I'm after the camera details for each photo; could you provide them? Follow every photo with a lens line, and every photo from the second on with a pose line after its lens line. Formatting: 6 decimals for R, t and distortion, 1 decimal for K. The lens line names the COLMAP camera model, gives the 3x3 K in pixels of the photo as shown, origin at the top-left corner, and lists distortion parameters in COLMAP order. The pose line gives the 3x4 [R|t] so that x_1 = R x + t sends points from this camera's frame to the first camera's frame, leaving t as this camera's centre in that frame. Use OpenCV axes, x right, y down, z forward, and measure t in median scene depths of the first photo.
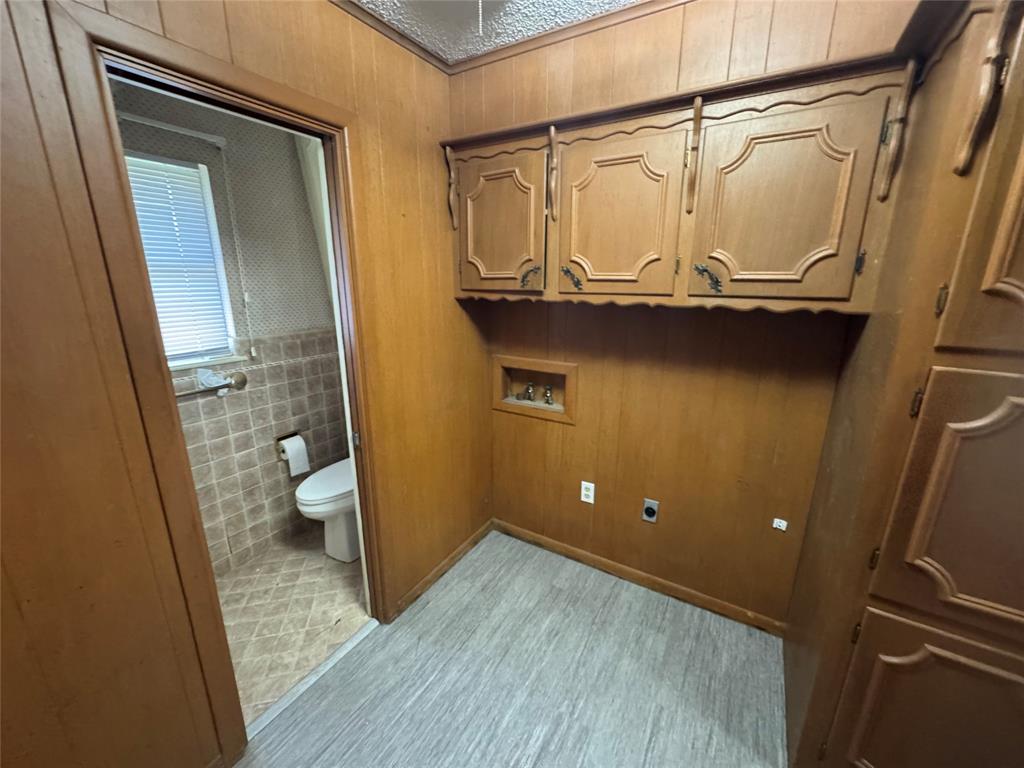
lens RADIAL K [[411.3, 0, 513.2], [0, 411.3, 384.1], [0, 0, 1]] dist [-0.000035, 0.000018]
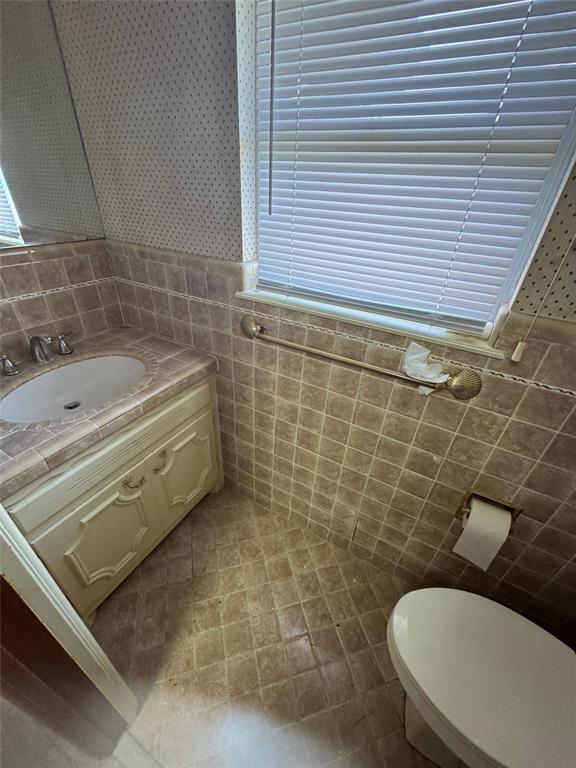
lens RADIAL K [[308.5, 0, 289.6], [0, 308.5, 388.8], [0, 0, 1]] dist [-0.000035, 0.000018]
pose [[0.032729, 0.529956, -0.847394, -0.298677], [-0.307439, 0.812078, 0.495995, -0.130569], [0.951005, 0.244288, 0.189507, 0.653233]]
